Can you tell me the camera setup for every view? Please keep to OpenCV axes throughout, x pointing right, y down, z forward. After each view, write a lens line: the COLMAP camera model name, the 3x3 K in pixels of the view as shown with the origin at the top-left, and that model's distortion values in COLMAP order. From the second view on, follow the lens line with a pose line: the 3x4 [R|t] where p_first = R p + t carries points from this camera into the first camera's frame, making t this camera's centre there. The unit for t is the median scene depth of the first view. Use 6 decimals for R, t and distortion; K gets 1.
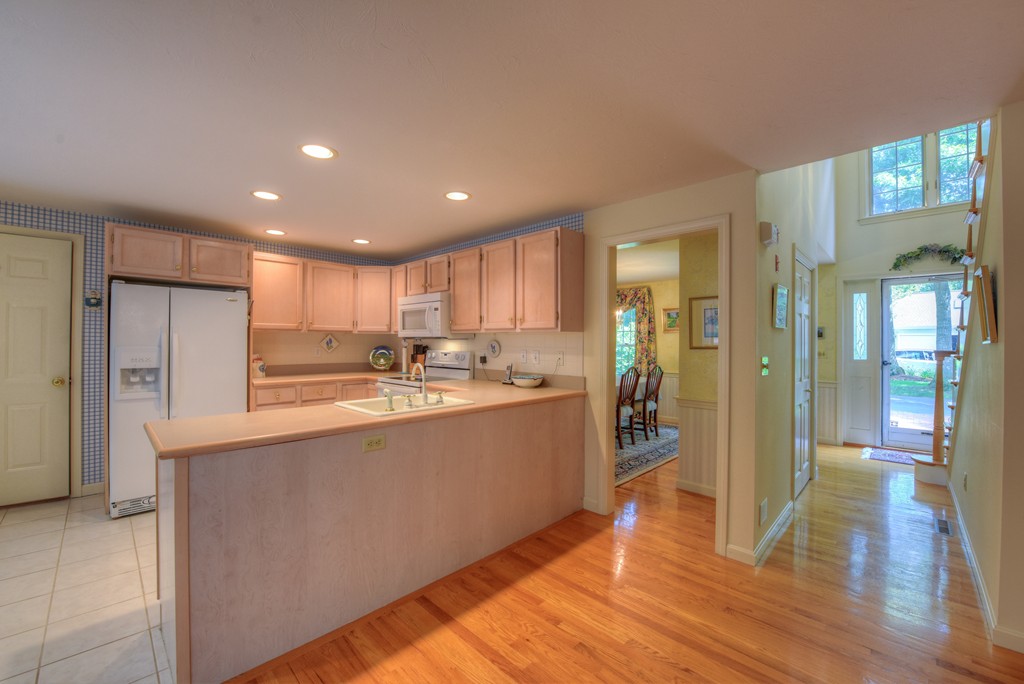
lens RADIAL K [[410.1, 0, 520.2], [0, 410.1, 341.1], [0, 0, 1]] dist [-0.014013, -0.001213]
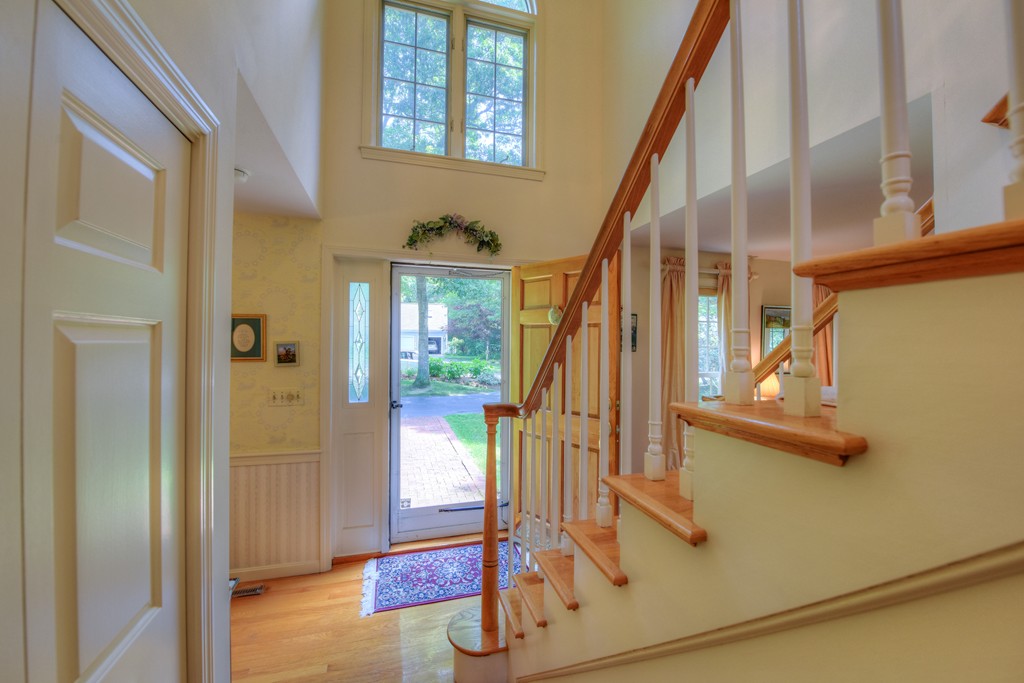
lens RADIAL K [[410.1, 0, 518.4], [0, 410.1, 340.5], [0, 0, 1]] dist [-0.014013, -0.001213]
pose [[0.483369, 0.000838, 0.875416, 0.572863], [-0.010712, 0.999930, 0.004958, -0.054964], [-0.875351, -0.011774, 0.483344, 0.682000]]
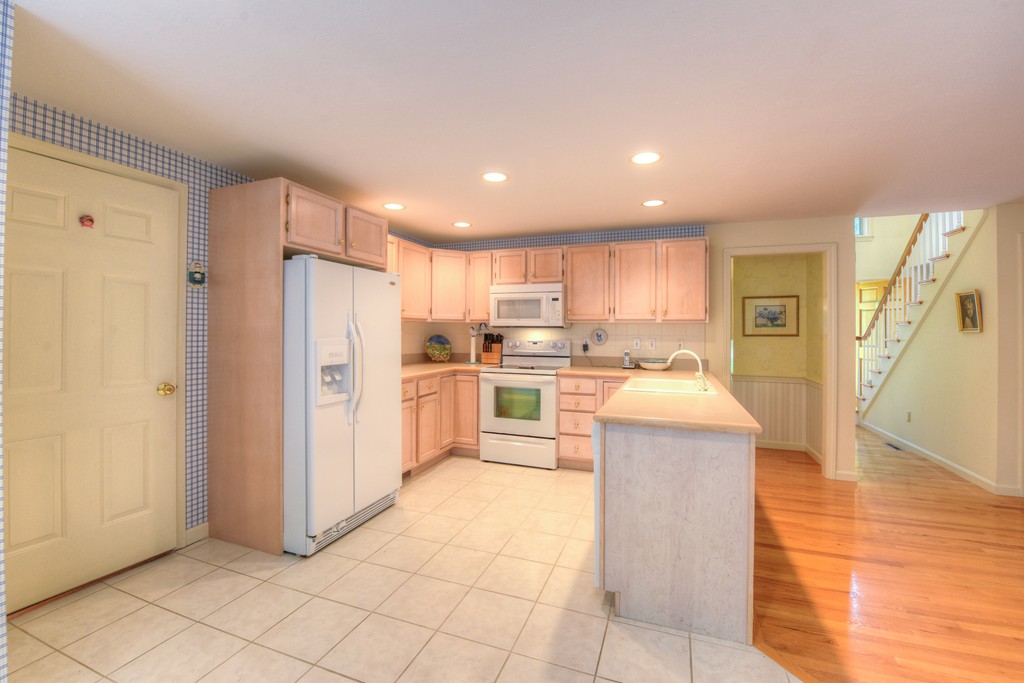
lens RADIAL K [[410.1, 0, 532.4], [0, 410.1, 328.7], [0, 0, 1]] dist [-0.014013, -0.001213]
pose [[0.917073, 0.000421, 0.398719, -0.632124], [-0.000578, 1.000000, 0.000273, -0.004060], [-0.398719, -0.000481, 0.917073, 0.065778]]
